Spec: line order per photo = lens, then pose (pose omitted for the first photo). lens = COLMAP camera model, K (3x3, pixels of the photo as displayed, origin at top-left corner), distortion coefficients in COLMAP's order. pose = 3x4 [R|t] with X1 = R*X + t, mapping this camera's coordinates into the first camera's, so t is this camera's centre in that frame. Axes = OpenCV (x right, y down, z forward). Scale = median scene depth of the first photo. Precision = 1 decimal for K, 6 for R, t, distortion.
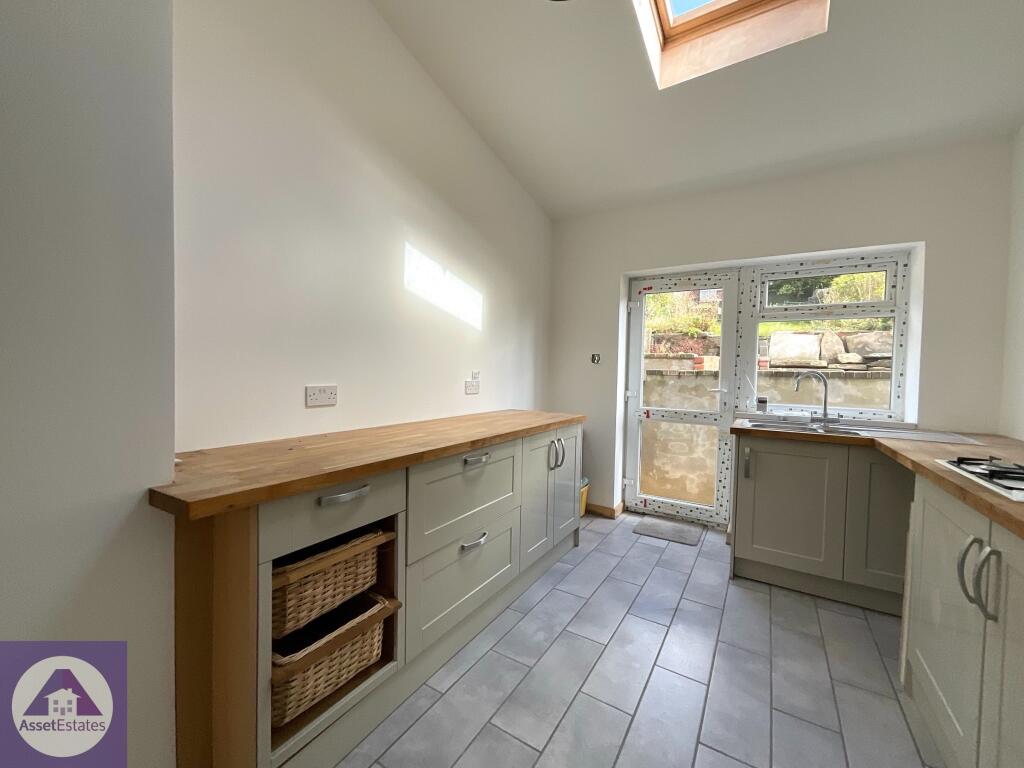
lens RADIAL K [[416.0, 0, 512.0], [0, 416.0, 384.4], [0, 0, 1]] dist [-0.001665, 0.001138]
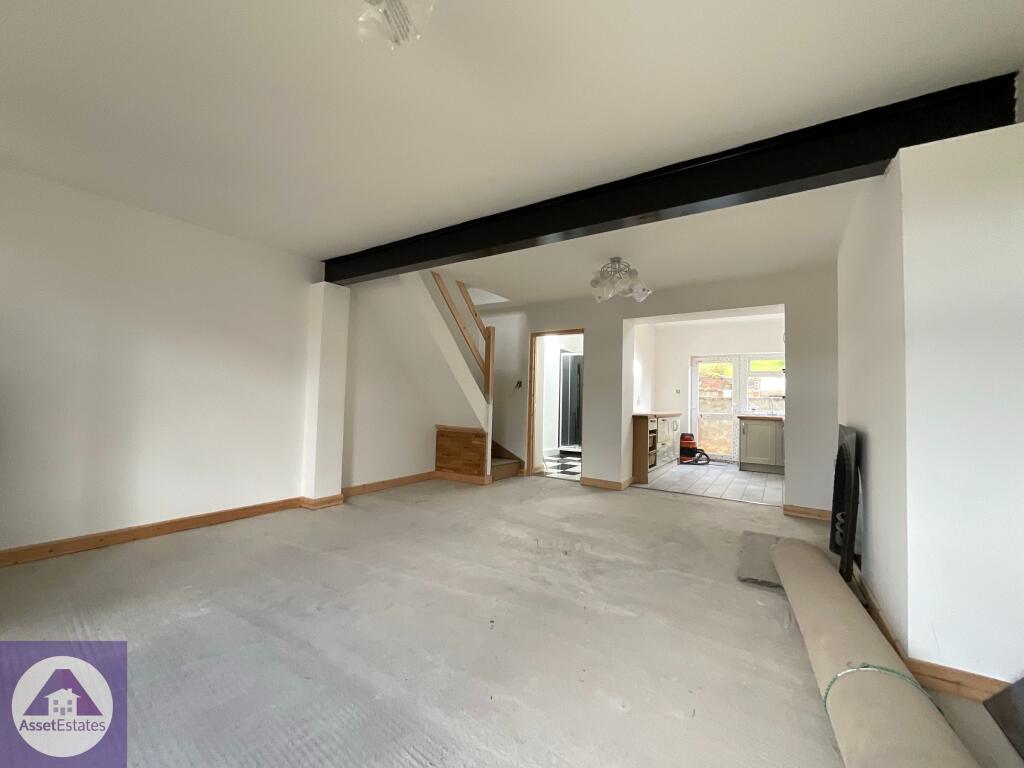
lens RADIAL K [[416.0, 0, 511.7], [0, 416.0, 381.1], [0, 0, 1]] dist [-0.001665, 0.001138]
pose [[0.999802, 0.005318, -0.019157, -0.709252], [-0.006802, 0.996908, -0.078278, 0.070828], [0.018681, 0.078393, 0.996747, -1.383754]]
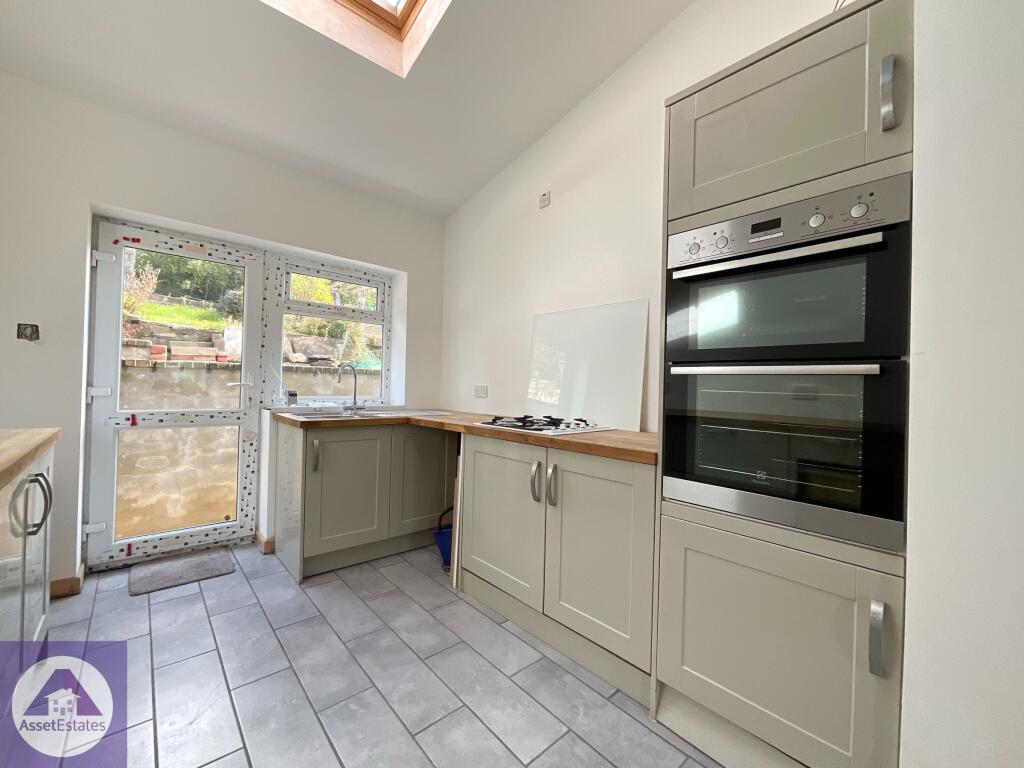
lens RADIAL K [[416.0, 0, 509.4], [0, 416.0, 384.2], [0, 0, 1]] dist [-0.001665, 0.001138]
pose [[0.280412, -0.007488, 0.959851, -0.172621], [0.011354, 0.999925, 0.004483, 0.016107], [-0.959813, 0.009641, 0.280476, 0.211185]]
